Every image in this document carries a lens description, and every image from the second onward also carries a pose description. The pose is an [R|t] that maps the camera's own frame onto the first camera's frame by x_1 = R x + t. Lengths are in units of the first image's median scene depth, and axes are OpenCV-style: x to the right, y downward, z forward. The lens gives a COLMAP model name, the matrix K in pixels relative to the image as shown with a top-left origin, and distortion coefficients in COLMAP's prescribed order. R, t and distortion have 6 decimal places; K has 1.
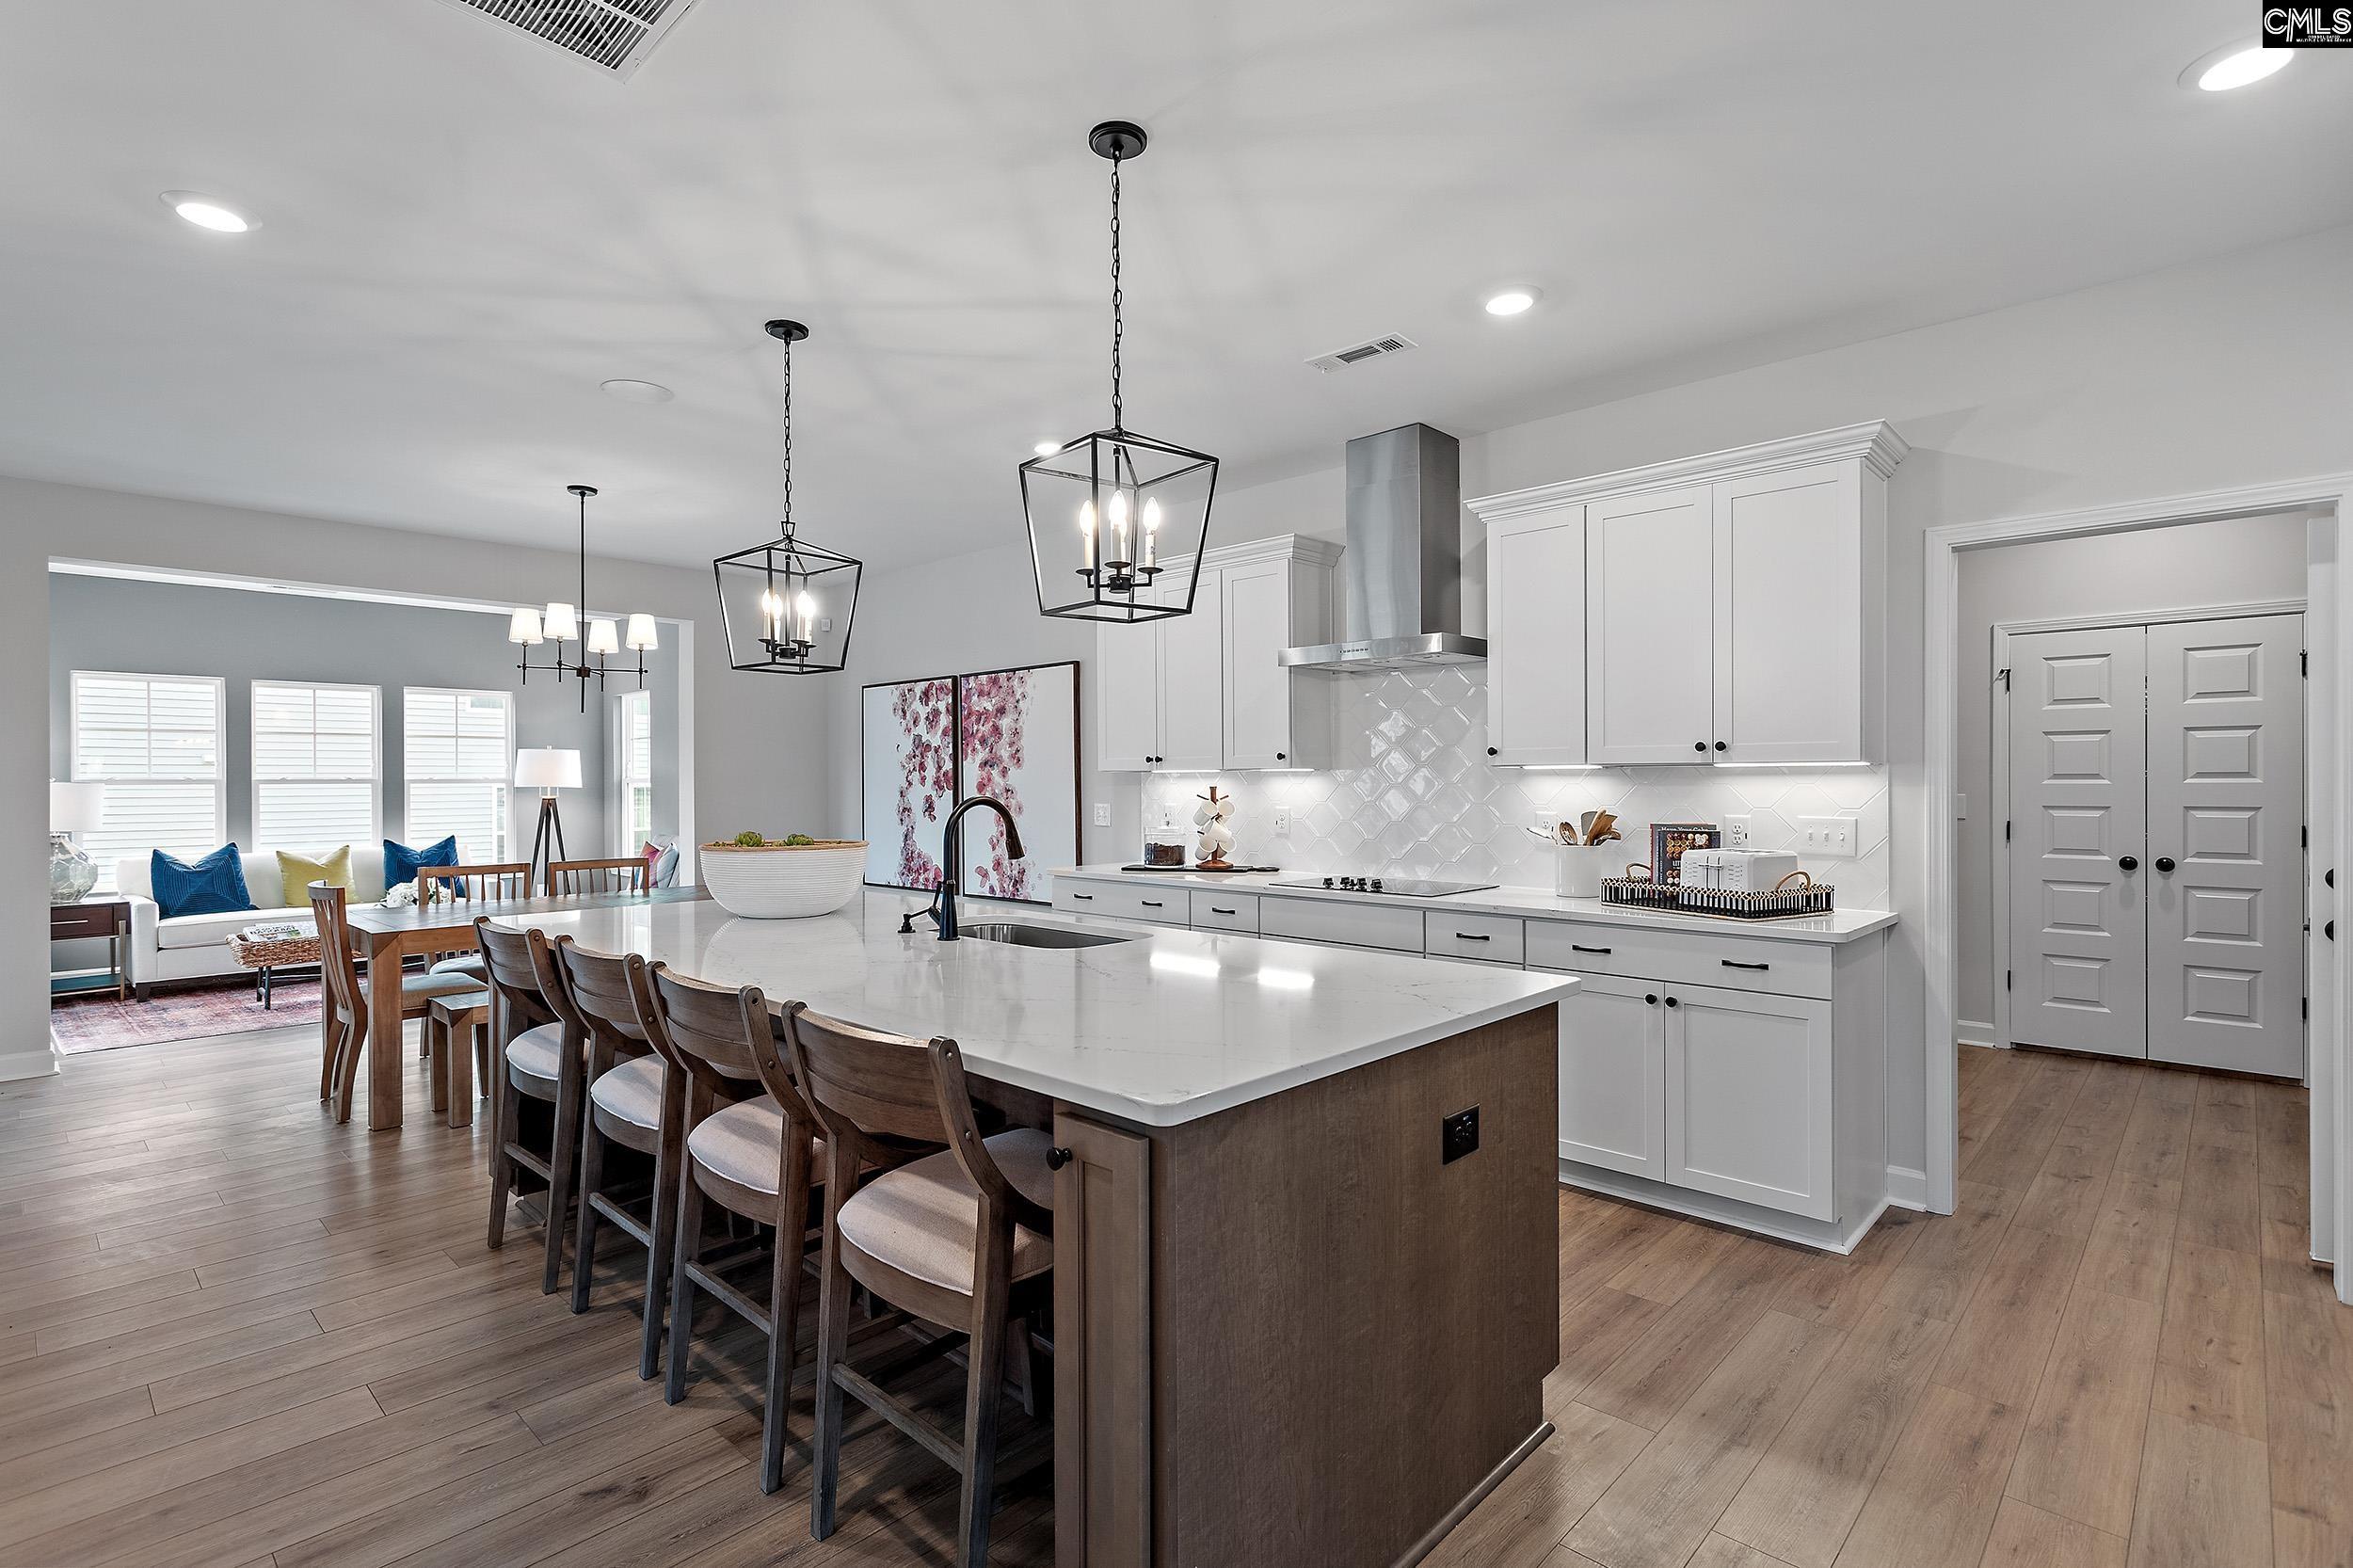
lens RADIAL K [[1125.0, 0, 1165.5], [0, 1125.0, 783.8], [0, 0, 1]] dist [-0.003536, -0.000332]
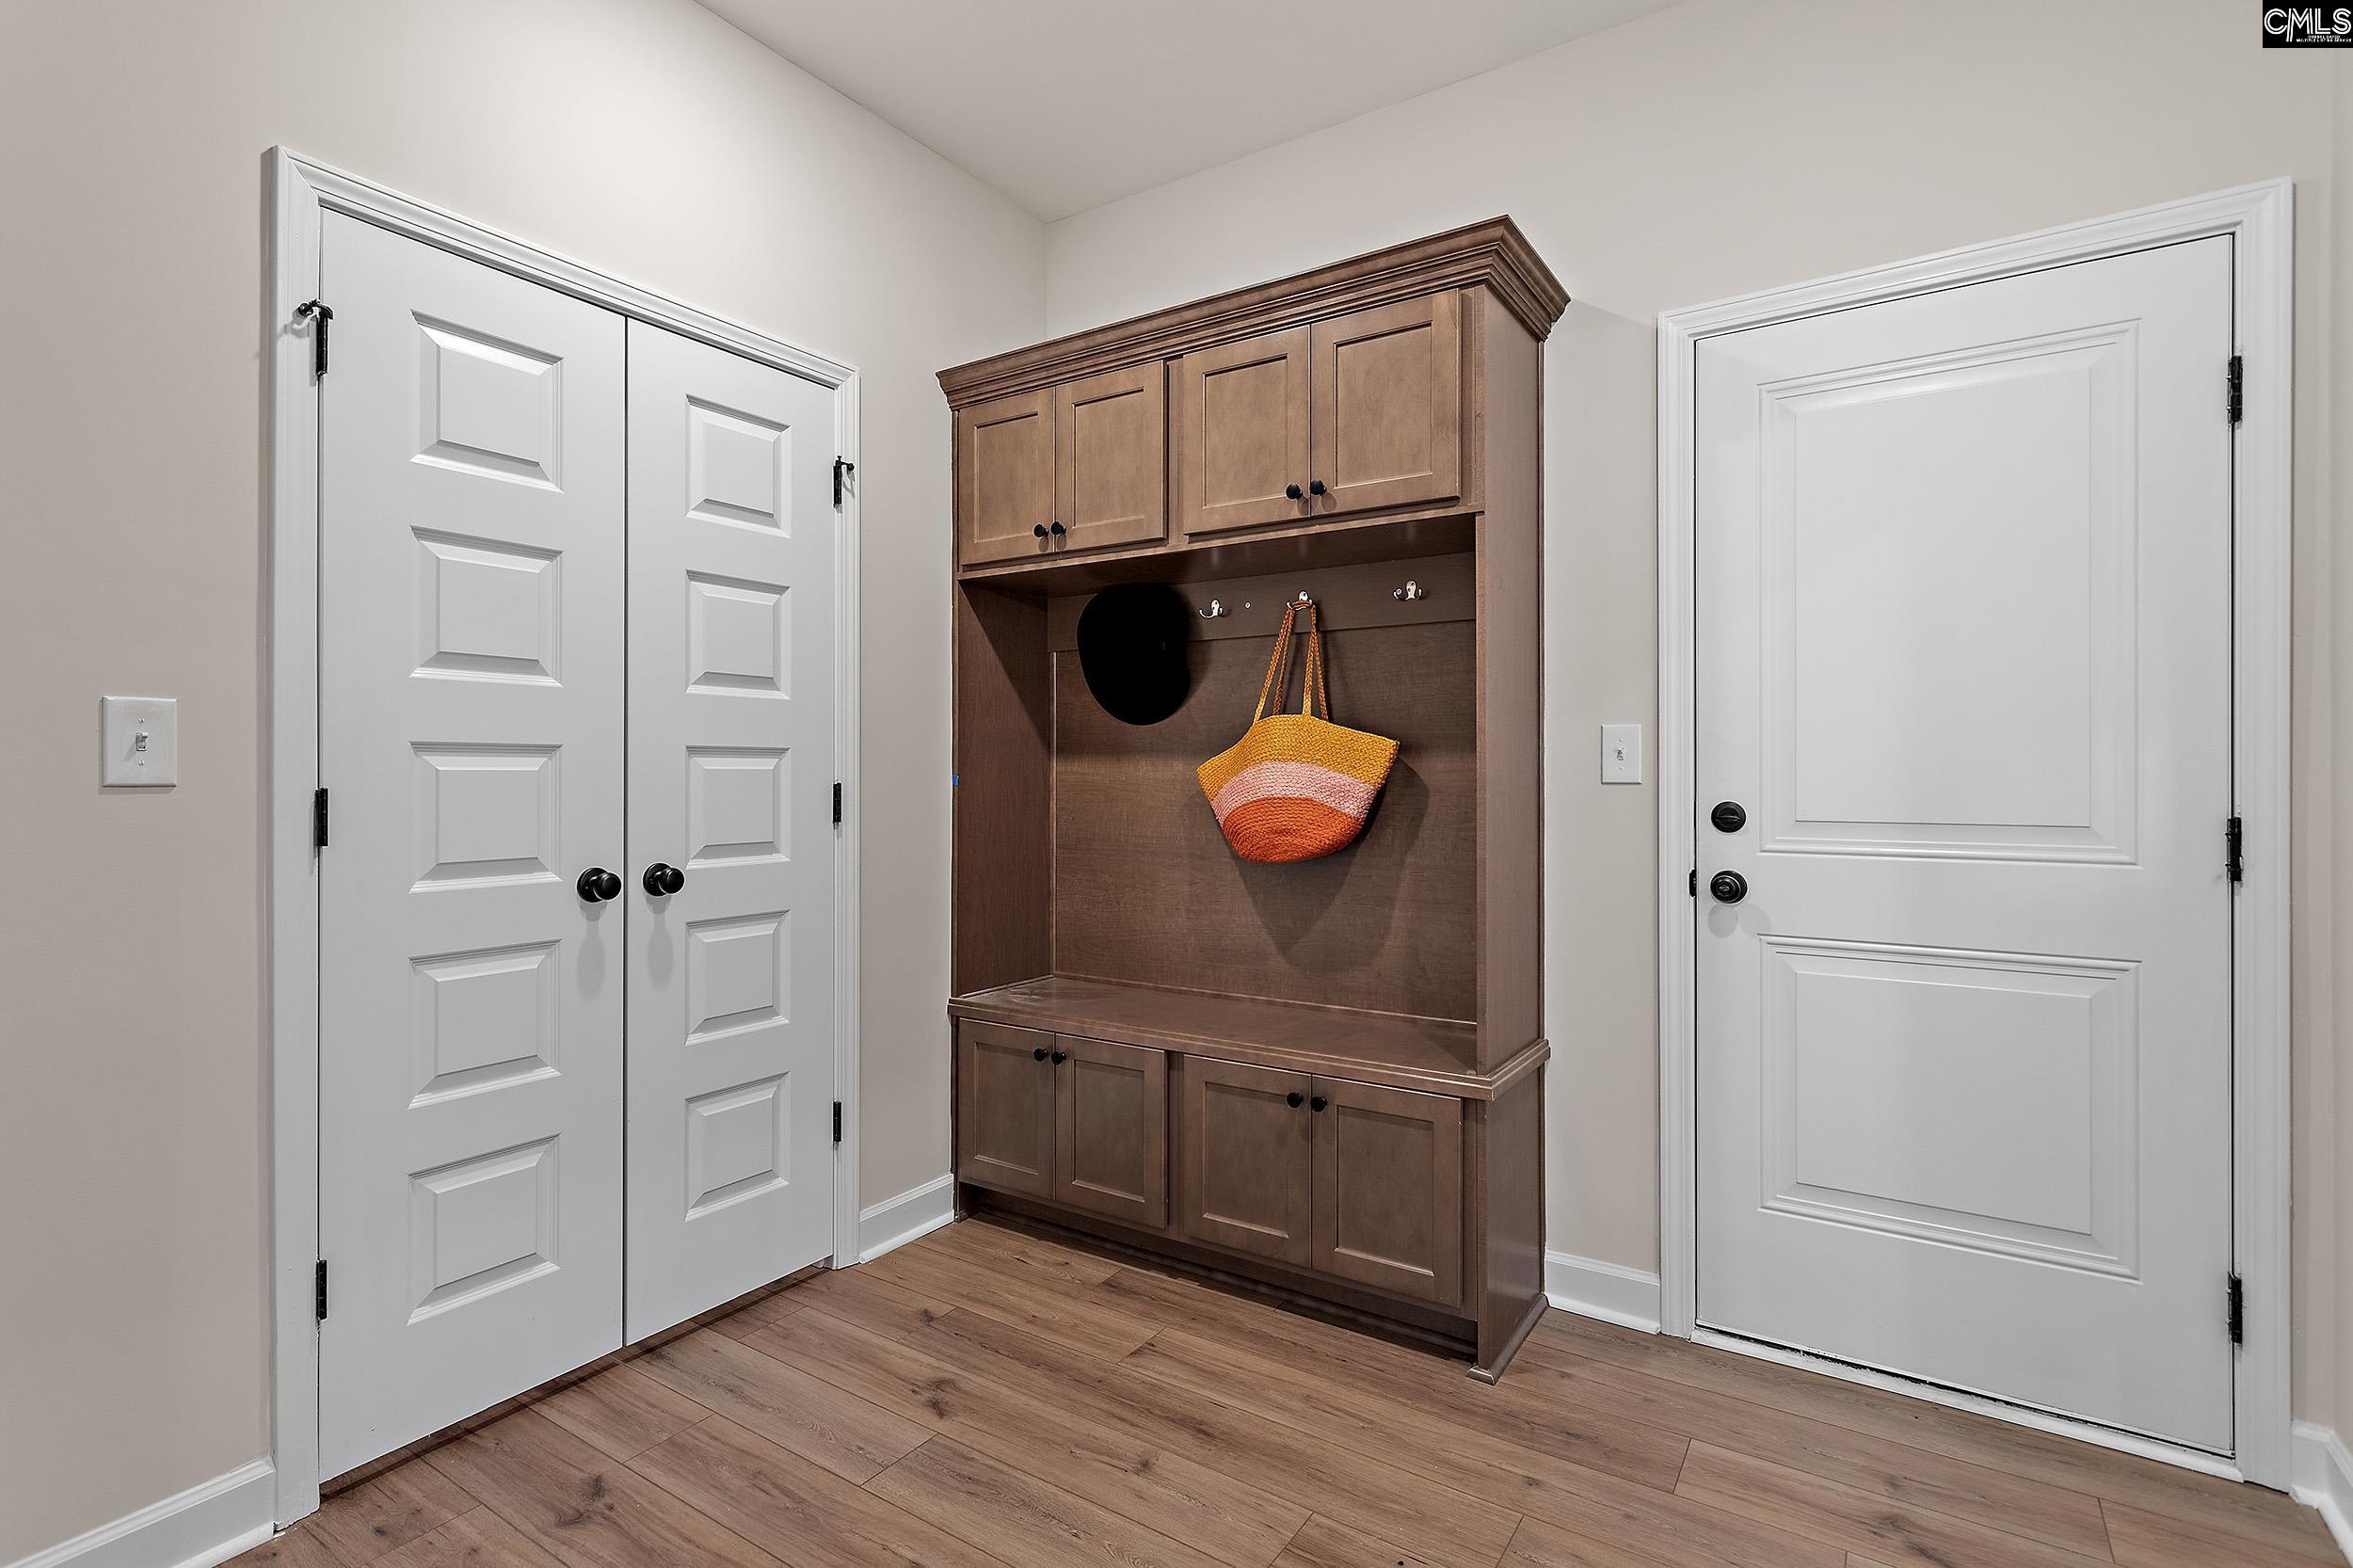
lens RADIAL K [[1125.0, 0, 1175.9], [0, 1125.0, 779.0], [0, 0, 1]] dist [-0.003536, -0.000332]
pose [[-0.172447, -0.001356, 0.985018, 0.418792], [0.004152, 0.999989, 0.002103, 0.032406], [-0.985010, 0.004452, -0.172440, 0.860657]]
